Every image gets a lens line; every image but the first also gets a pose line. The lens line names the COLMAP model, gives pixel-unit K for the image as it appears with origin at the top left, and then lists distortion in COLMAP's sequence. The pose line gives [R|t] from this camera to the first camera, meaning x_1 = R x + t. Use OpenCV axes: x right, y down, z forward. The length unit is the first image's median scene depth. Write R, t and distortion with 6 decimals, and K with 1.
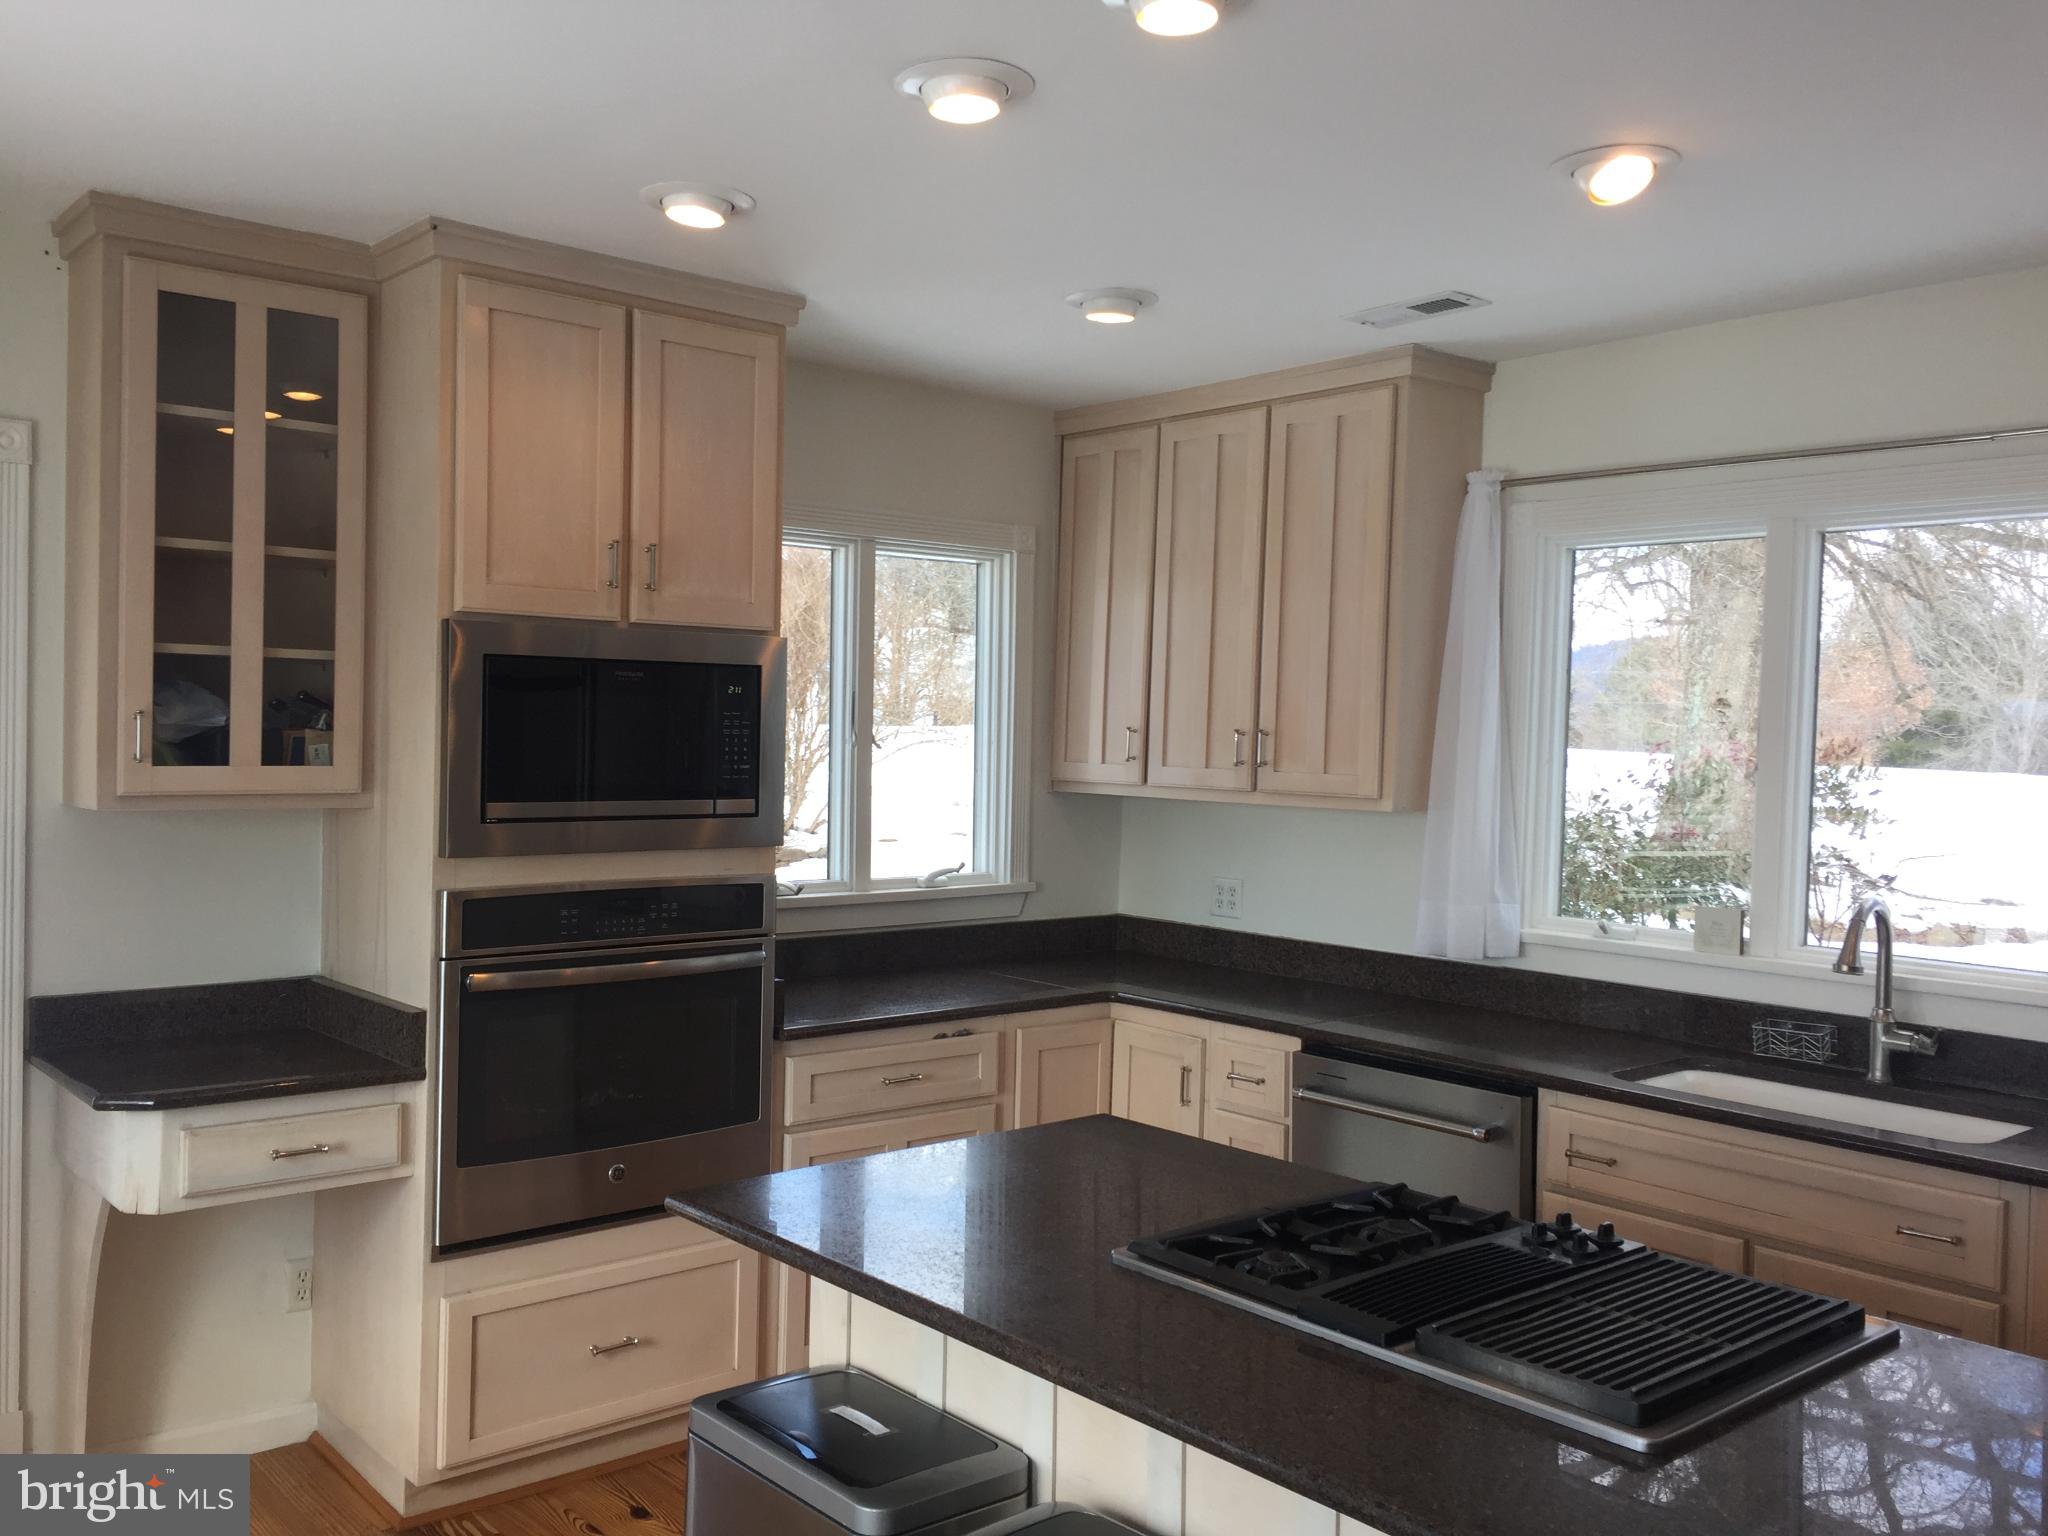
lens RADIAL K [[1751.9, 0, 1024.0], [0, 1751.9, 768.0], [0, 0, 1]] dist [0.087035, -0.079511]
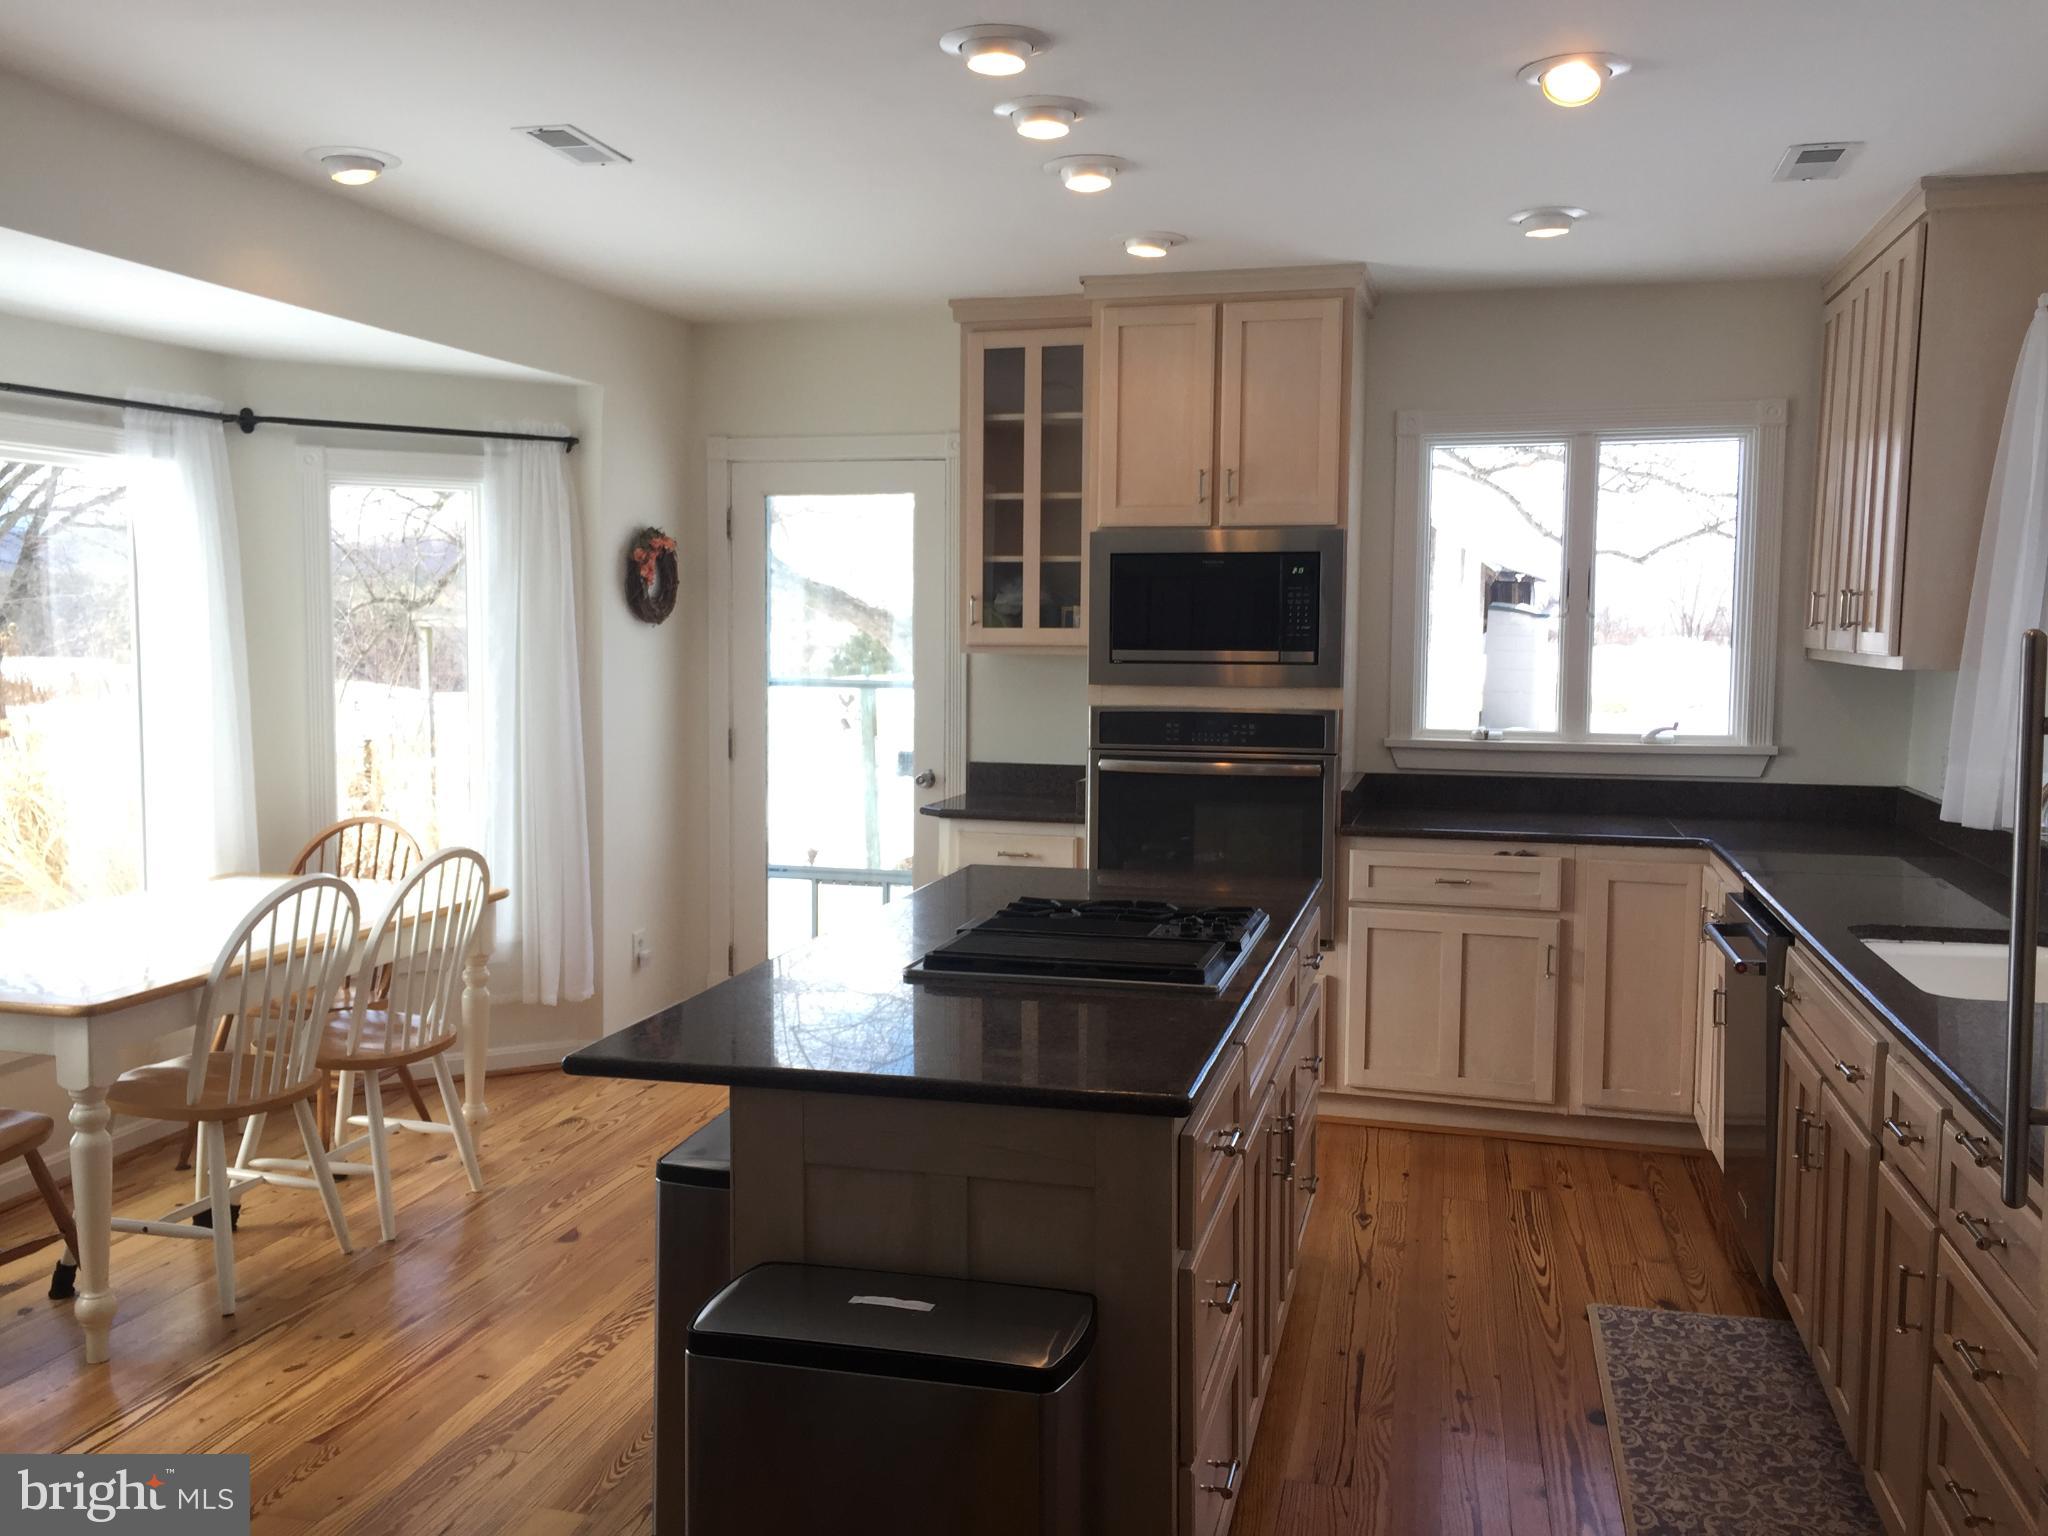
lens RADIAL K [[1762.5, 0, 1022.7], [0, 1762.5, 762.5], [0, 0, 1]] dist [0.087282, -0.086502]
pose [[0.573846, 0.052626, -0.817271, 0.869741], [-0.013235, 0.998399, 0.054996, 0.032351], [0.818856, -0.020742, 0.573624, 0.041289]]
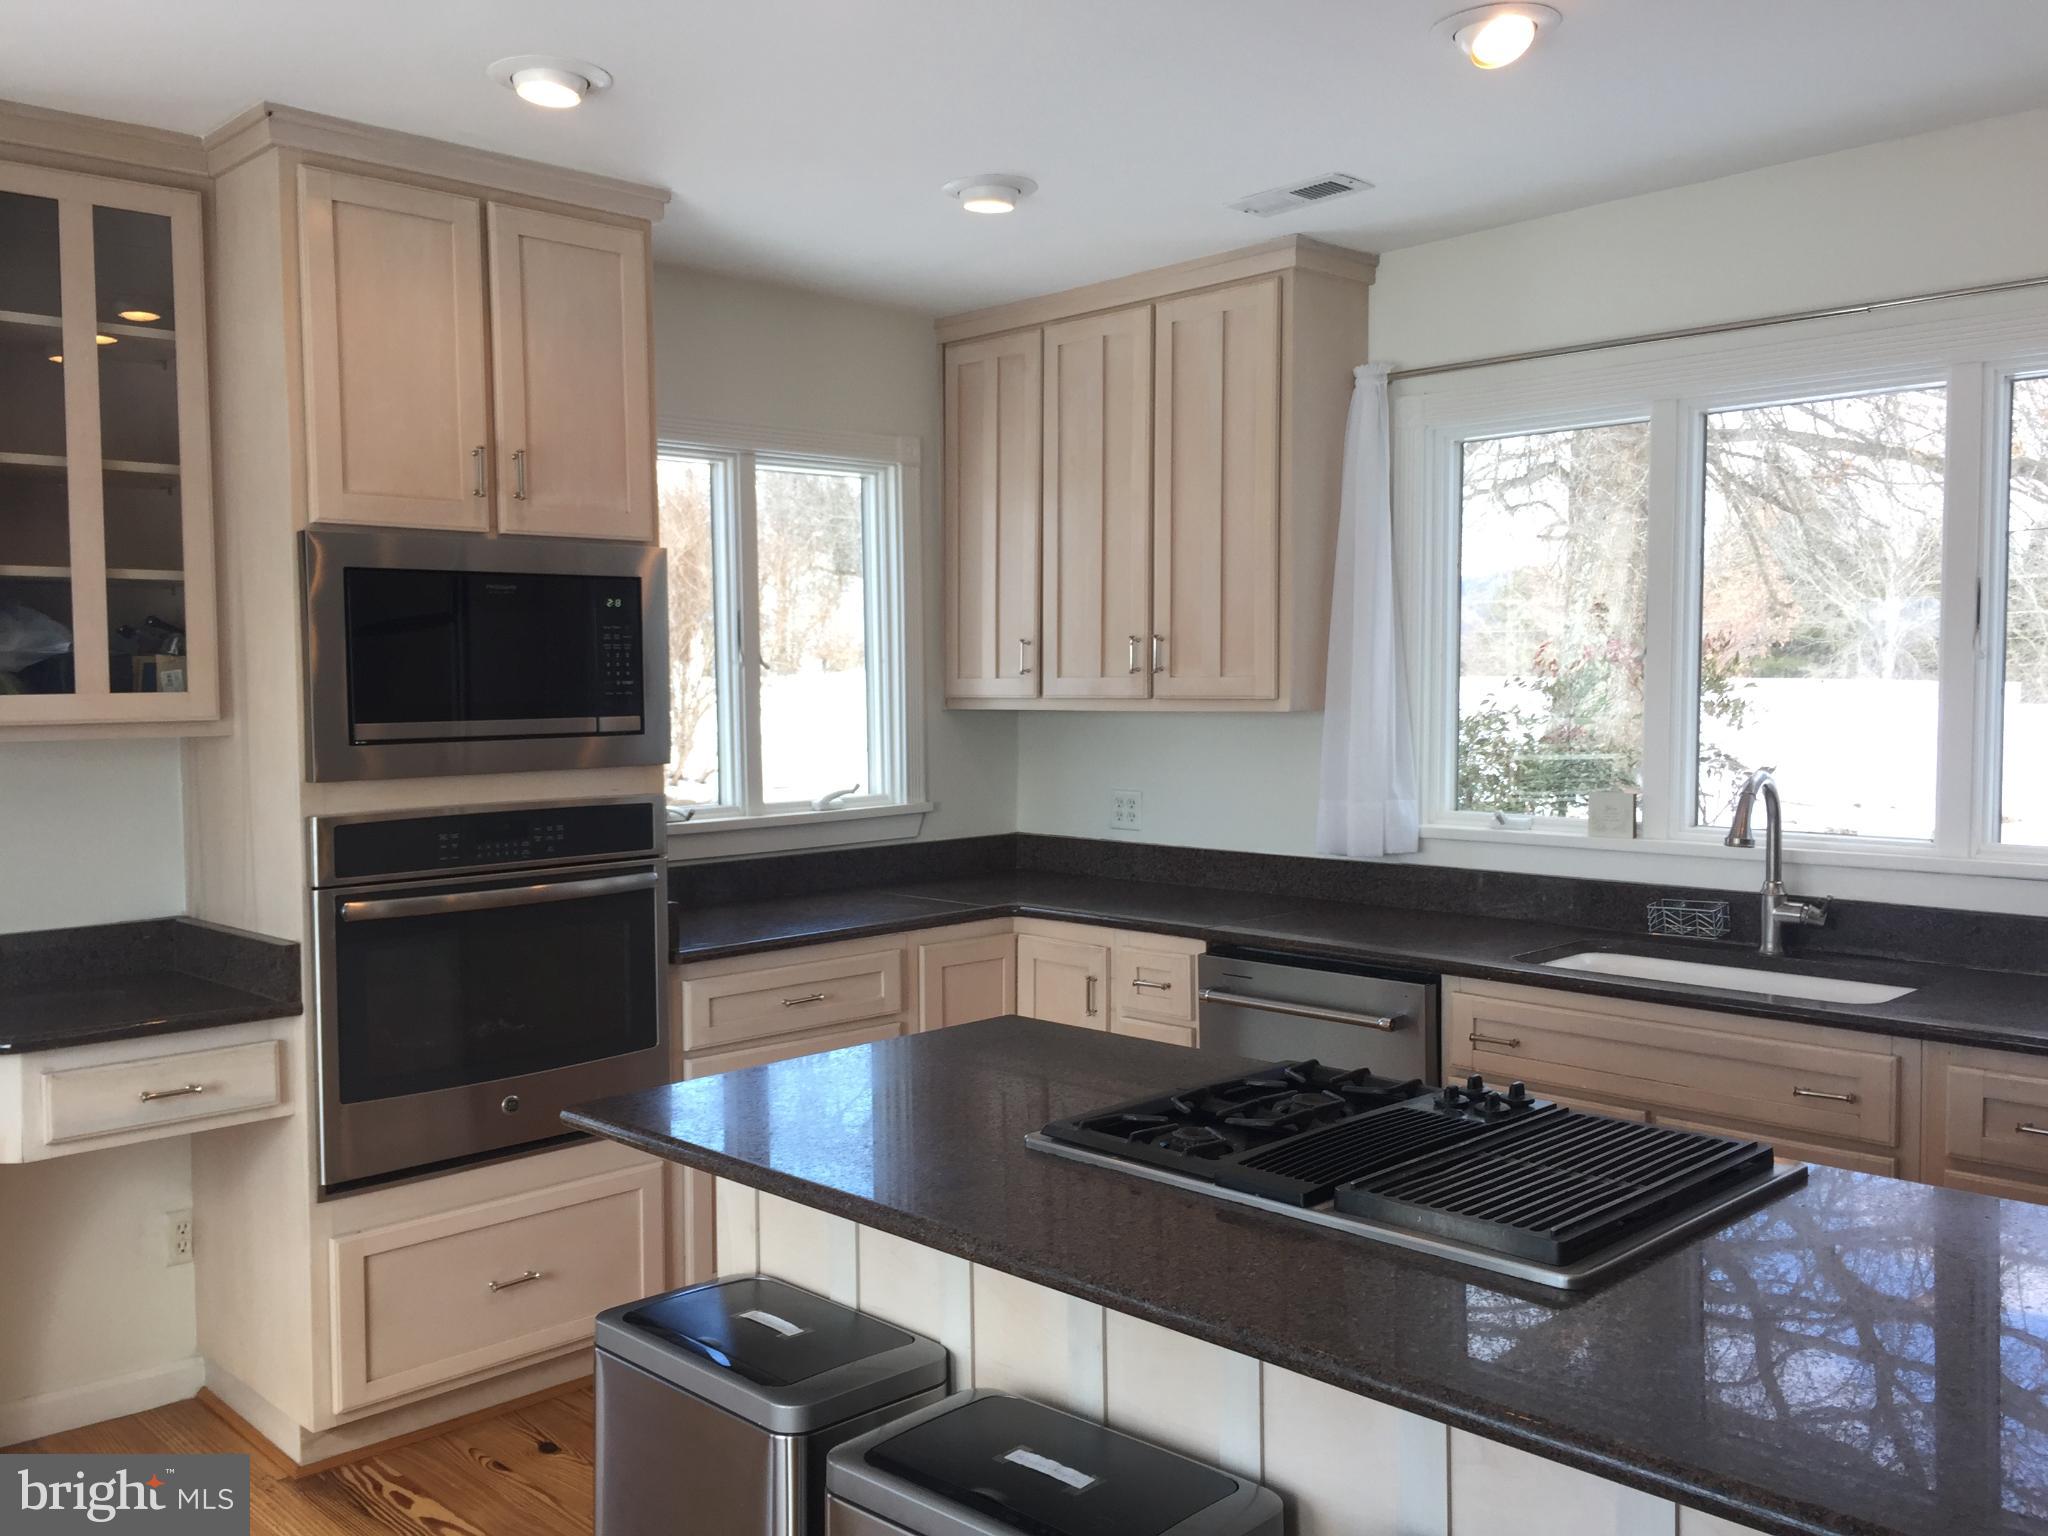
lens RADIAL K [[1762.5, 0, 1022.7], [0, 1762.5, 762.5], [0, 0, 1]] dist [0.087282, -0.086502]
pose [[0.997606, -0.034938, 0.059676, -0.001779], [0.033290, 0.999042, 0.028393, 0.023684], [-0.060611, -0.026339, 0.997814, 0.014216]]
